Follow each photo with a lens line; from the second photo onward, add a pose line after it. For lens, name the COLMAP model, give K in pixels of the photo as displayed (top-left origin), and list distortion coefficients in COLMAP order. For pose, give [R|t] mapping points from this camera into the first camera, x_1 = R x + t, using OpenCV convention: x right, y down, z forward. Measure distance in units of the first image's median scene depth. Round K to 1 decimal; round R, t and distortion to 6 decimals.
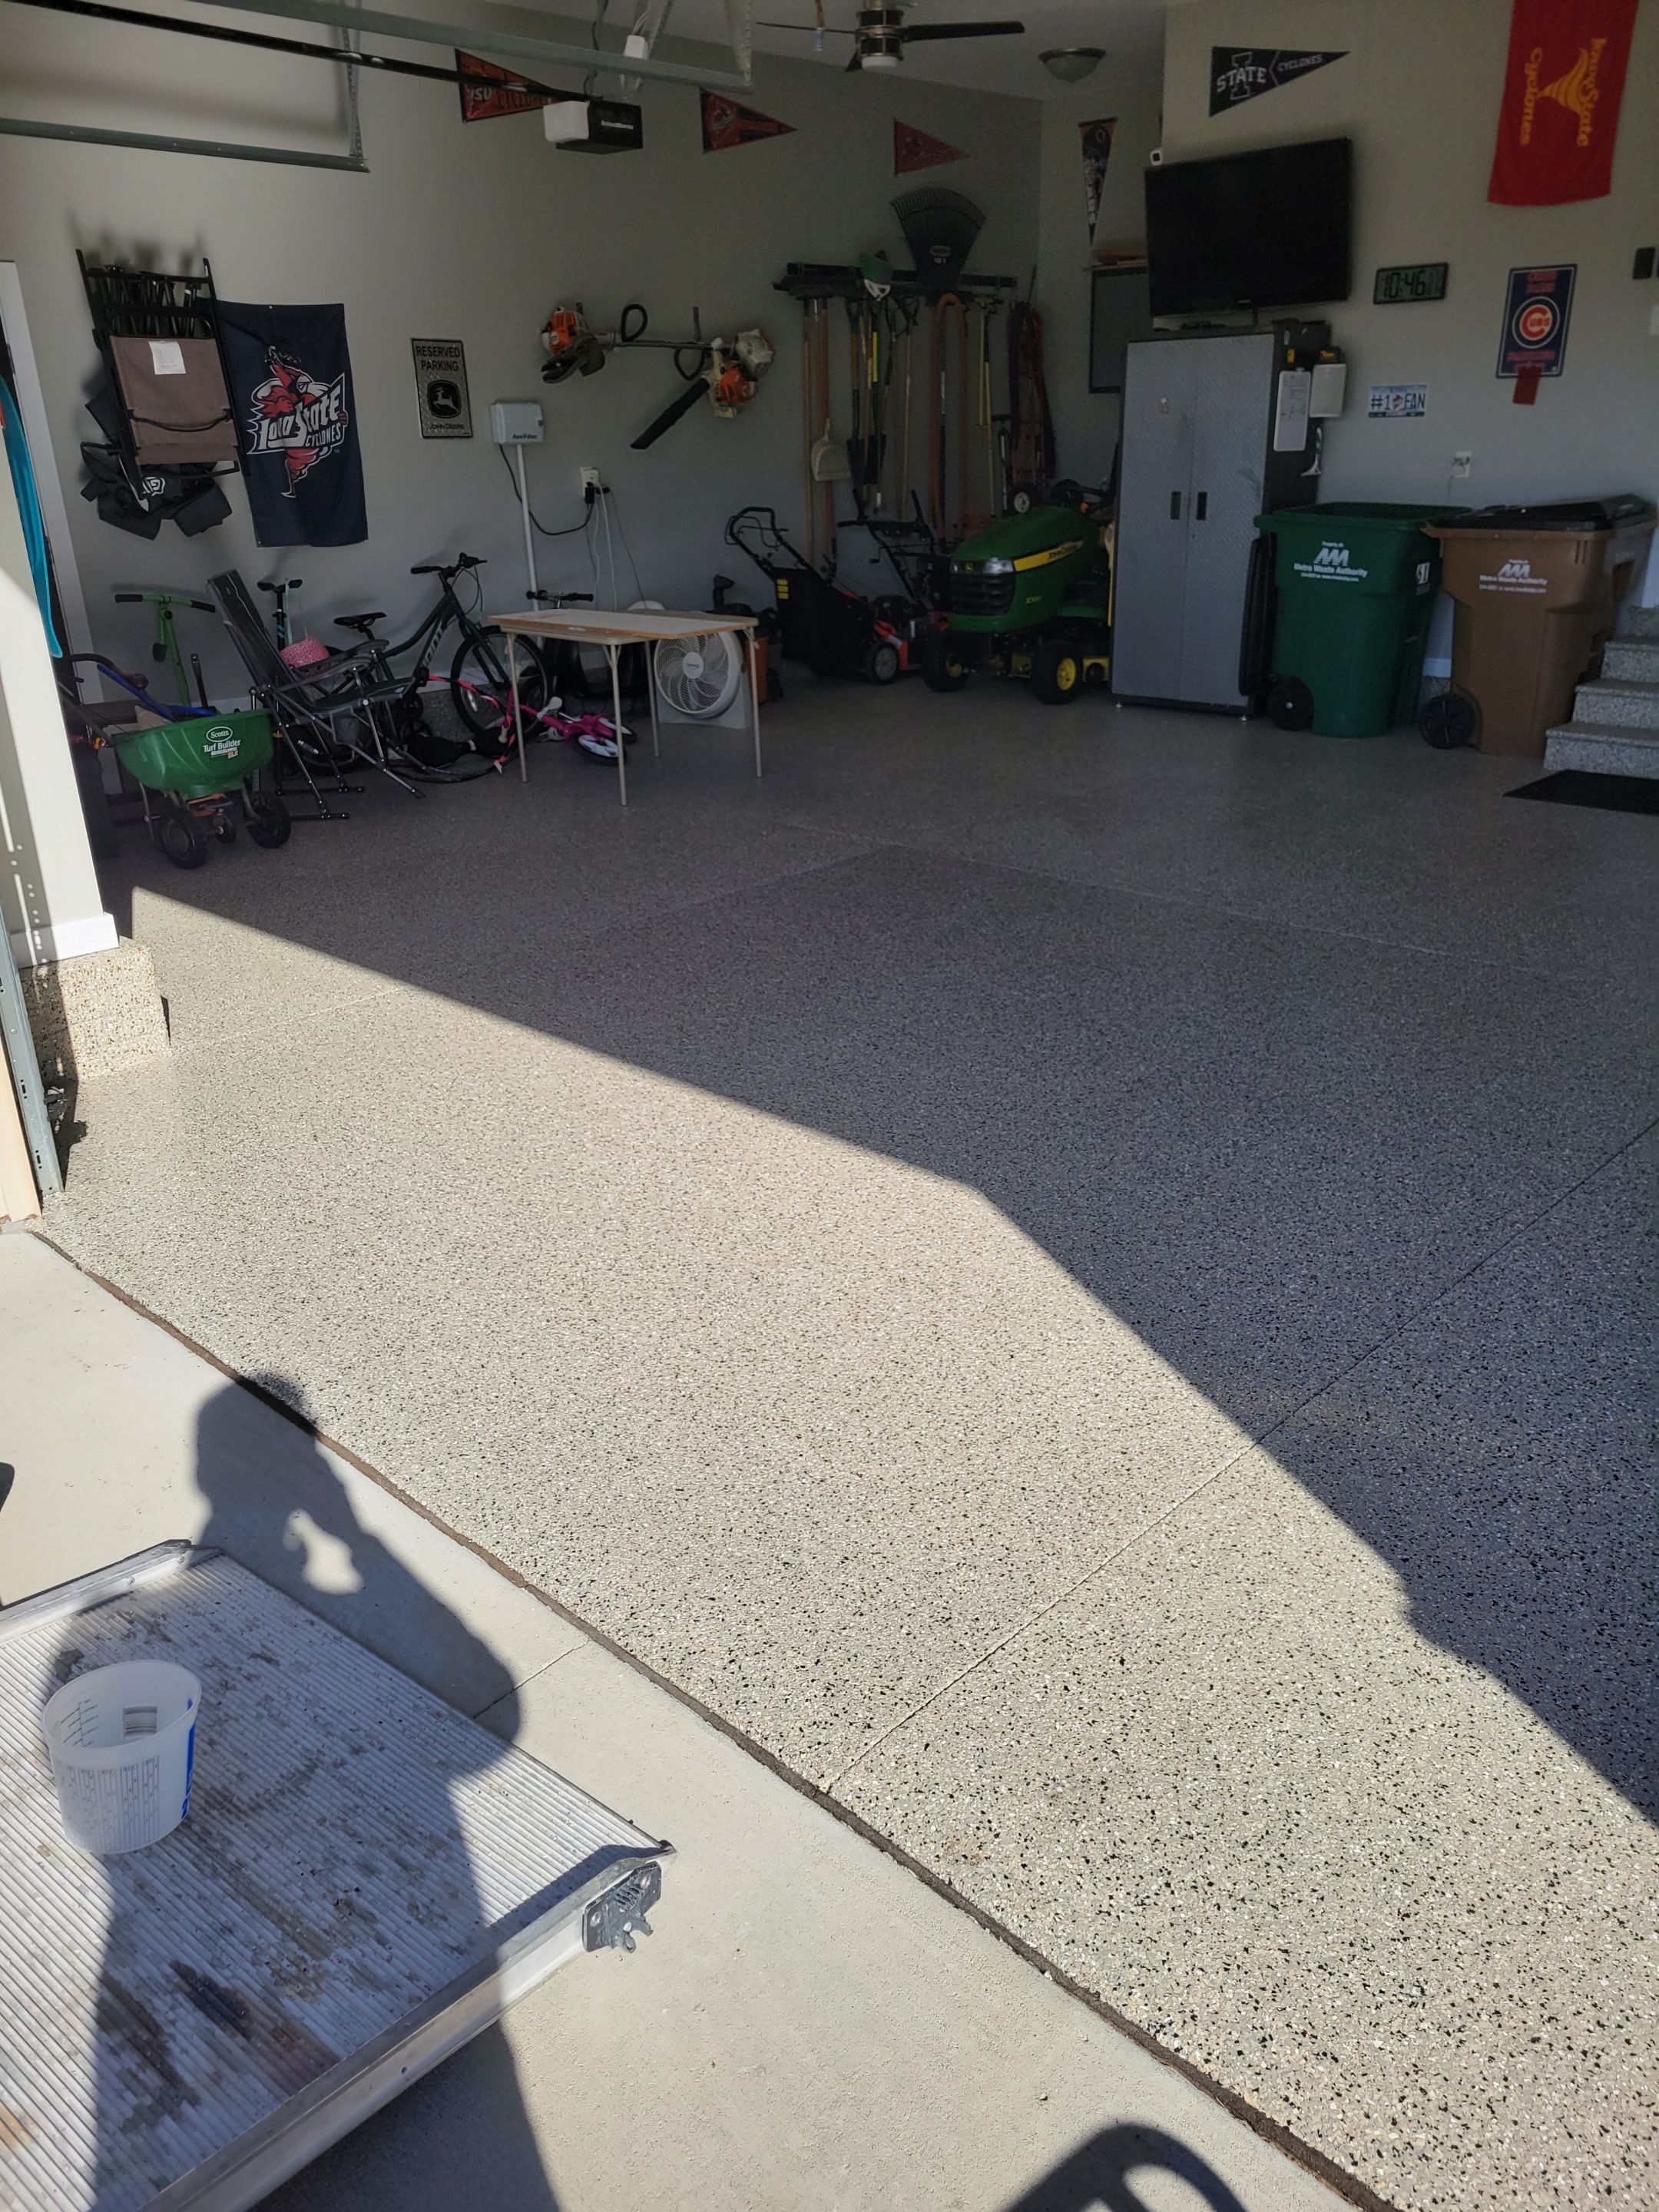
lens RADIAL K [[1655.5, 0, 852.1], [0, 1655.5, 1105.4], [0, 0, 1]] dist [0.055493, -0.039756]
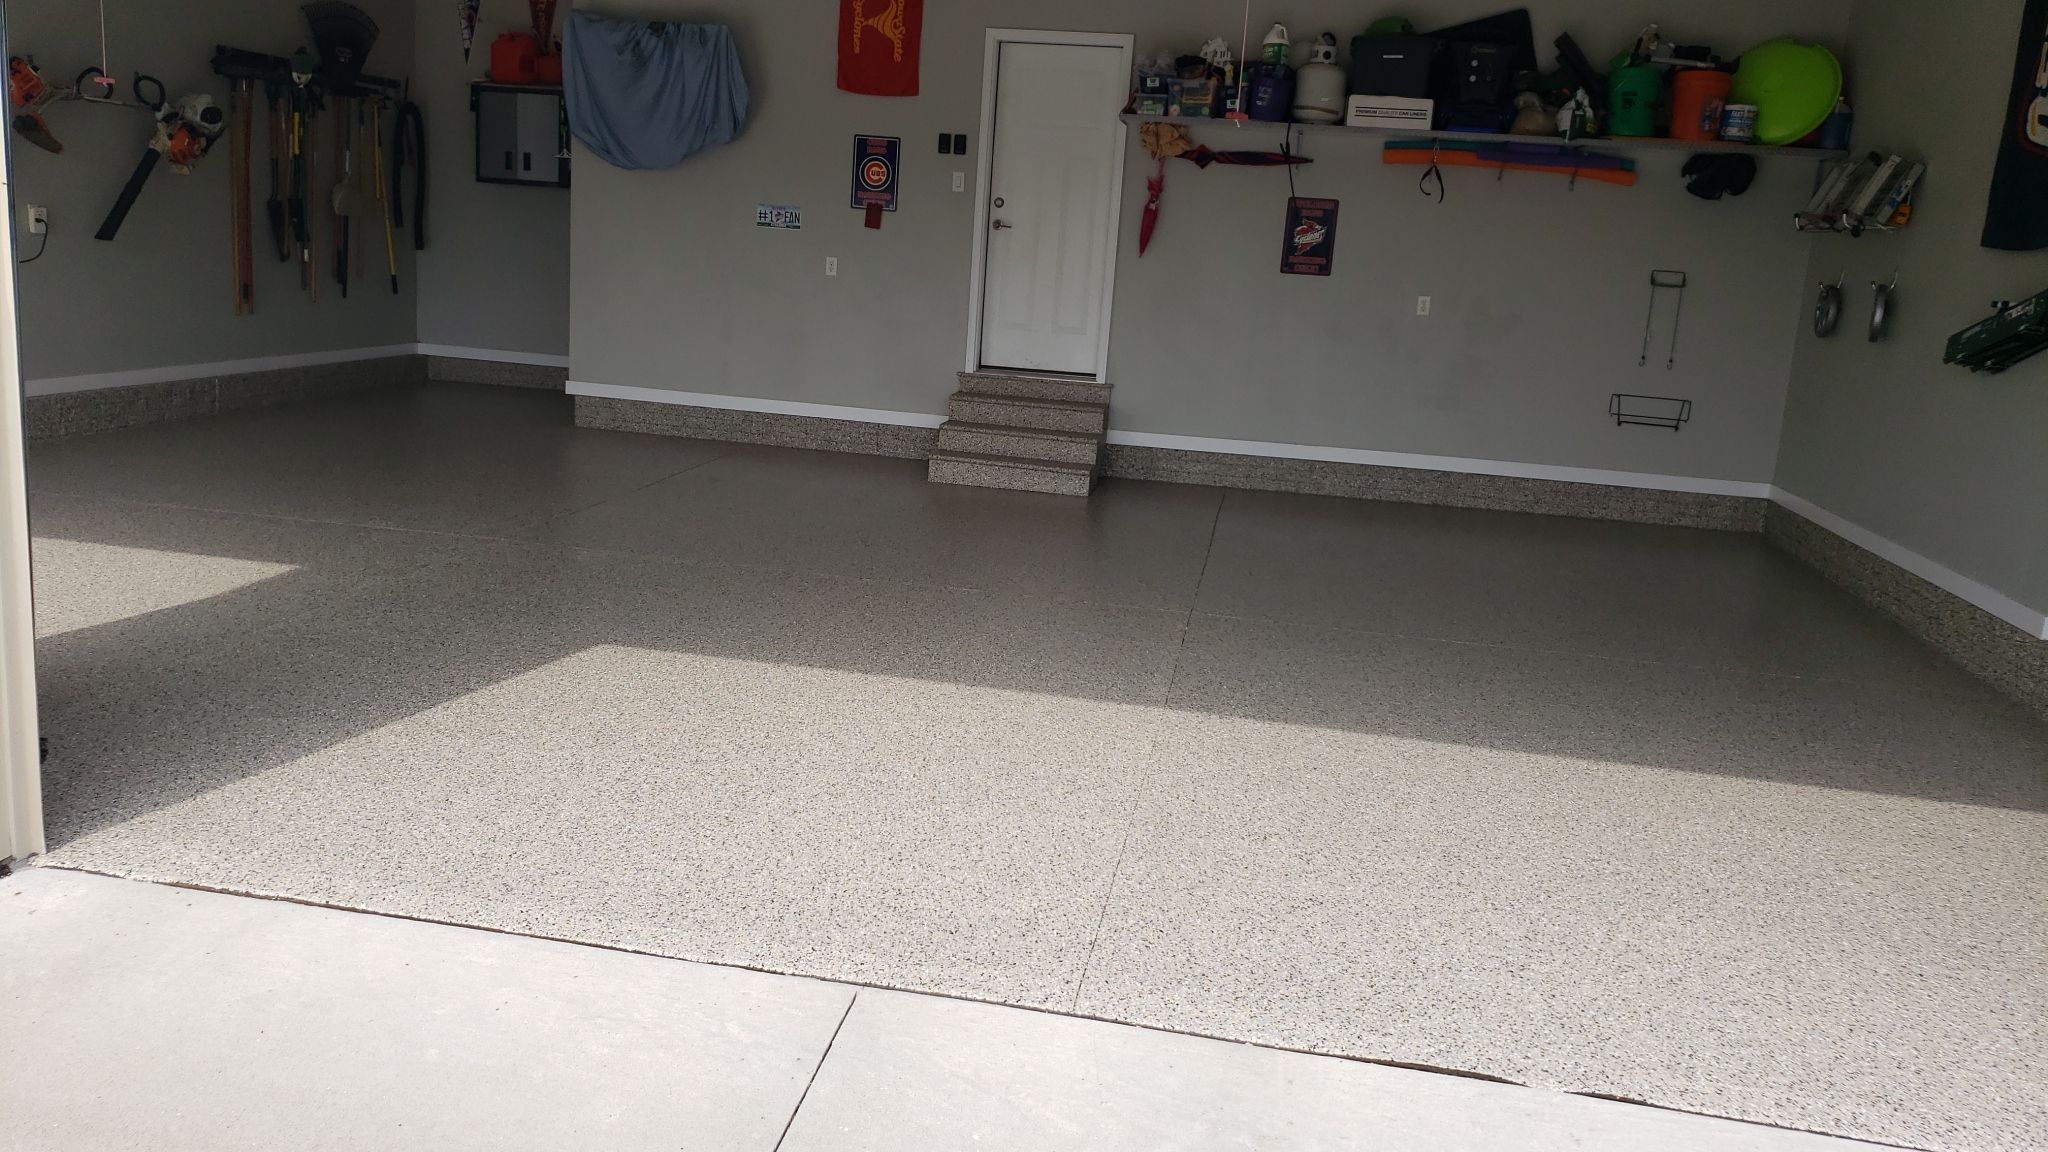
lens RADIAL K [[1578.6, 0, 986.4], [0, 1578.6, 578.8], [0, 0, 1]] dist [0.075678, -0.143698]
pose [[0.839585, -0.038932, 0.541832, -0.231119], [0.128111, 0.983485, -0.127846, 0.045243], [-0.527906, 0.176752, 0.830707, -0.083541]]
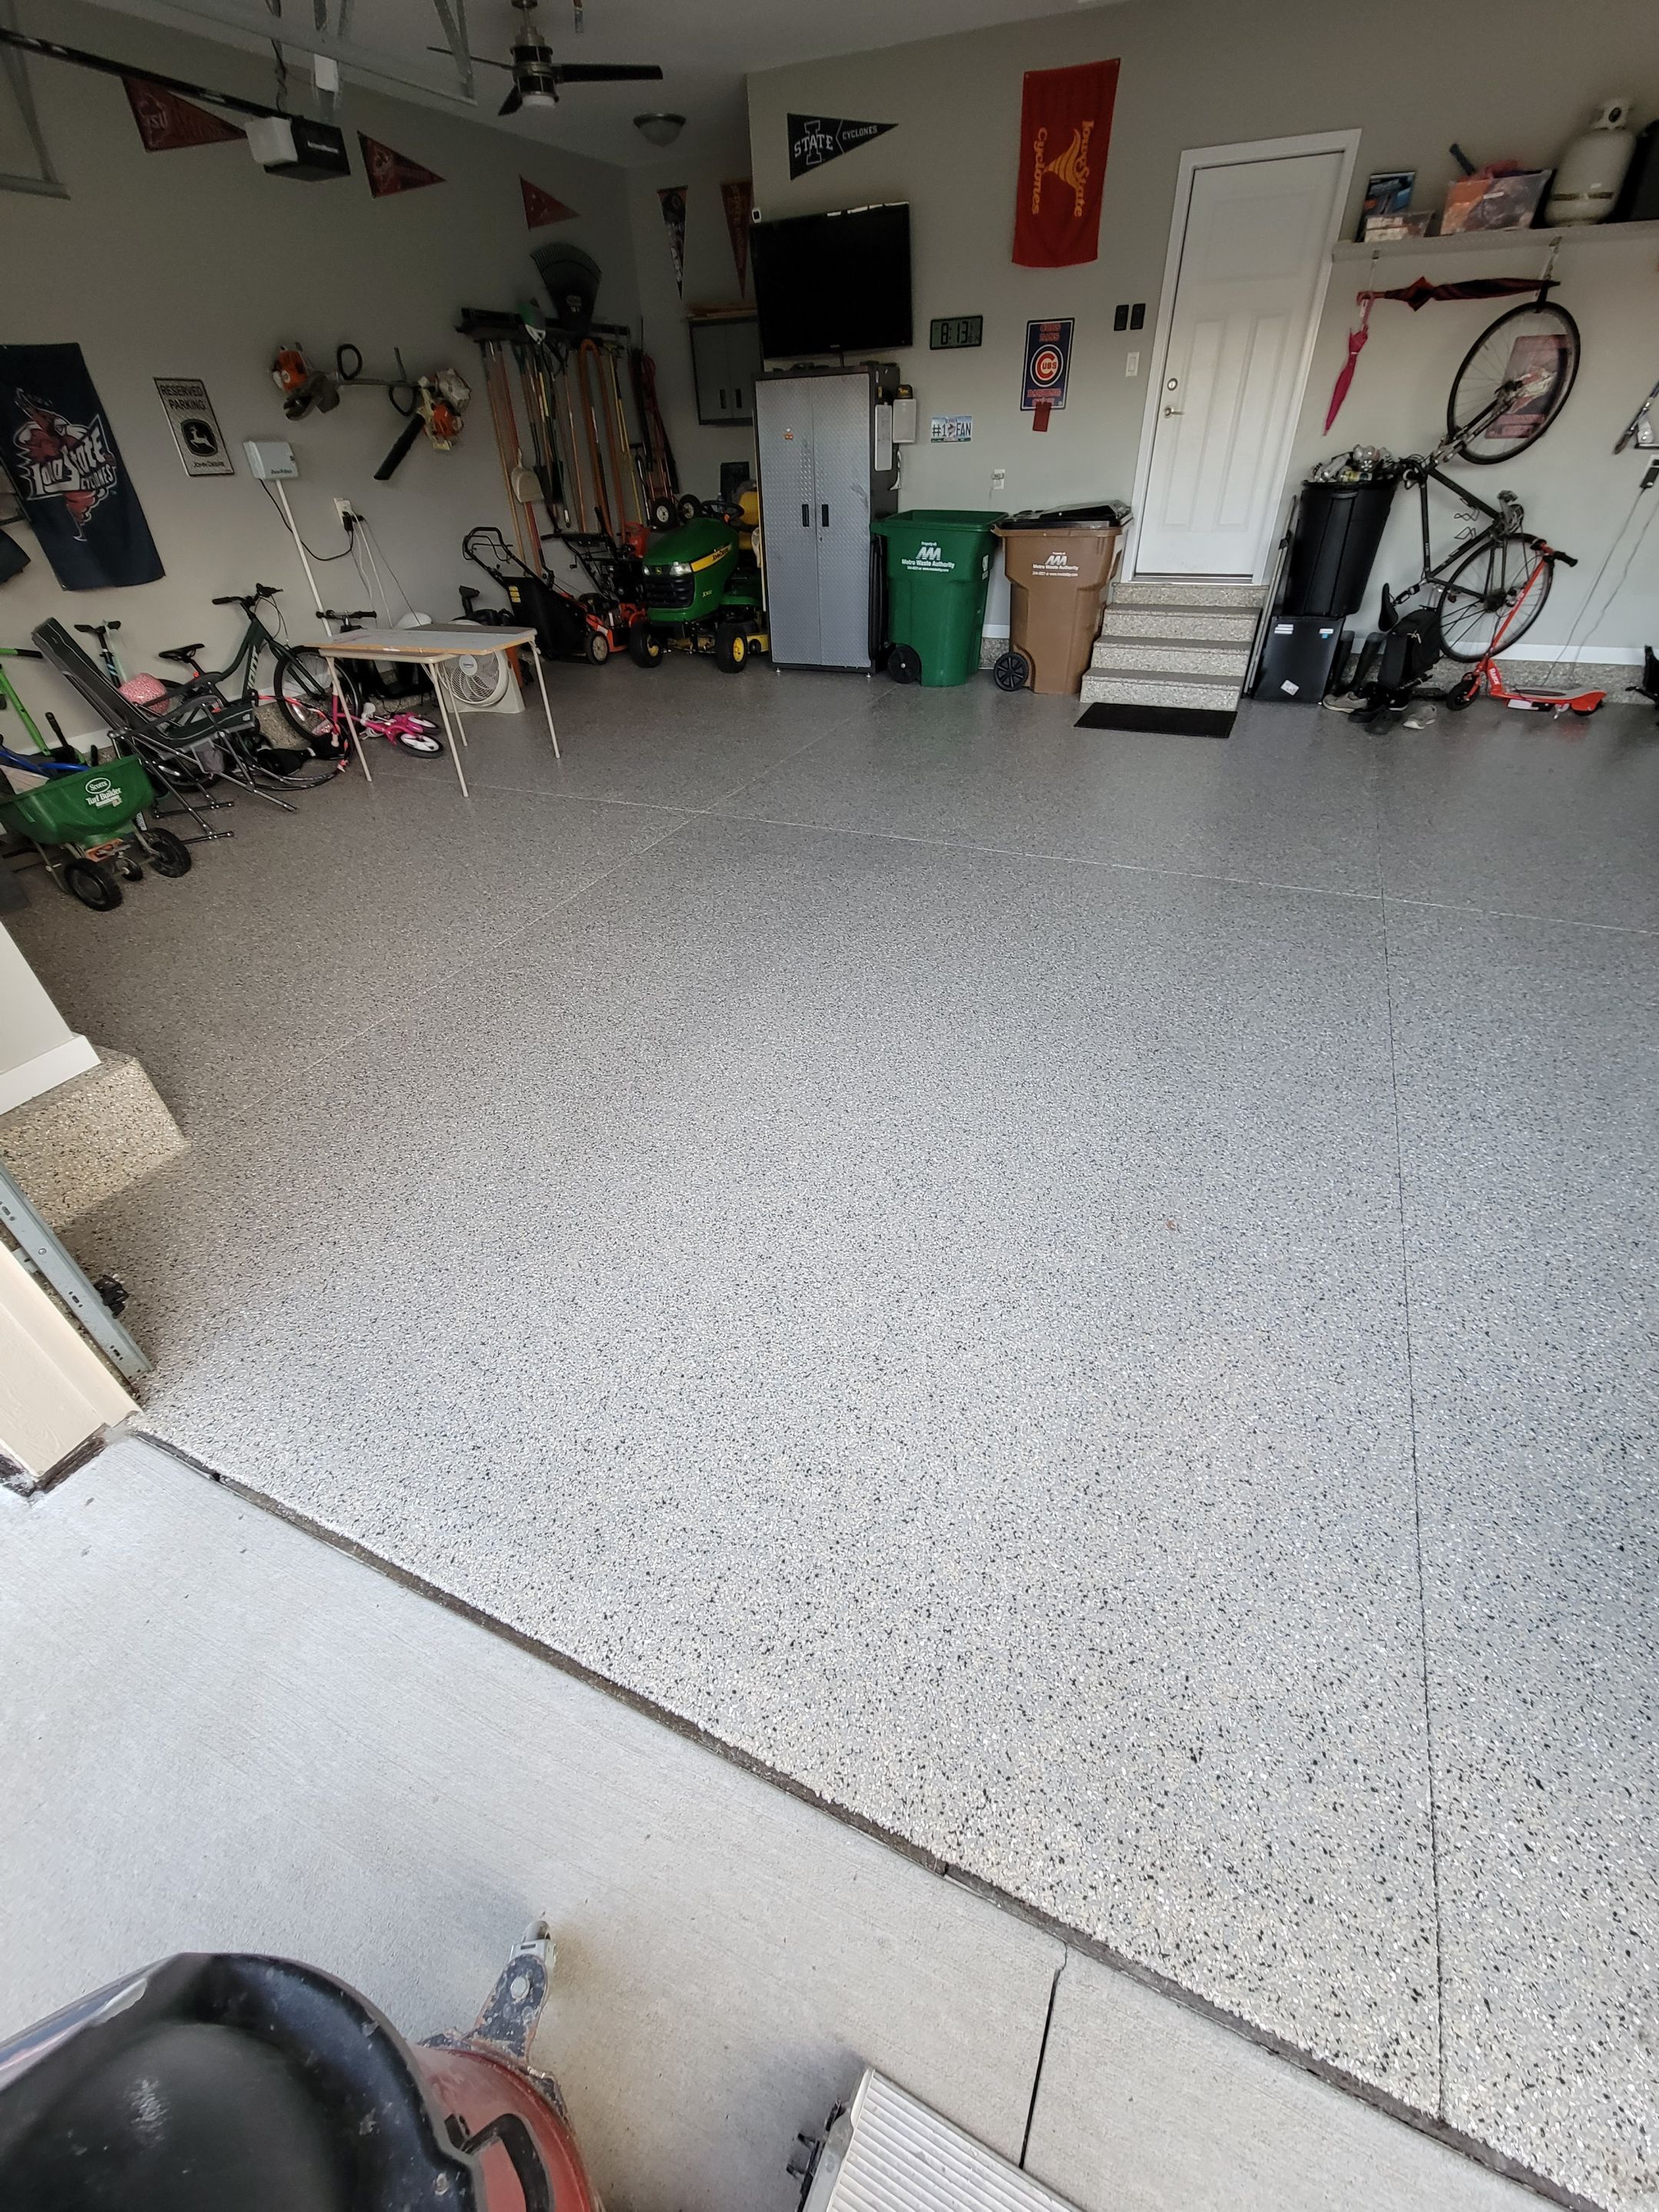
lens RADIAL K [[902.3, 0, 825.8], [0, 902.3, 1123.2], [0, 0, 1]] dist [0.005206, -0.004598]
pose [[0.945686, -0.206350, 0.251194, -0.090215], [0.136591, 0.953413, 0.268974, -0.079399], [-0.294994, -0.220054, 0.929814, 0.188481]]
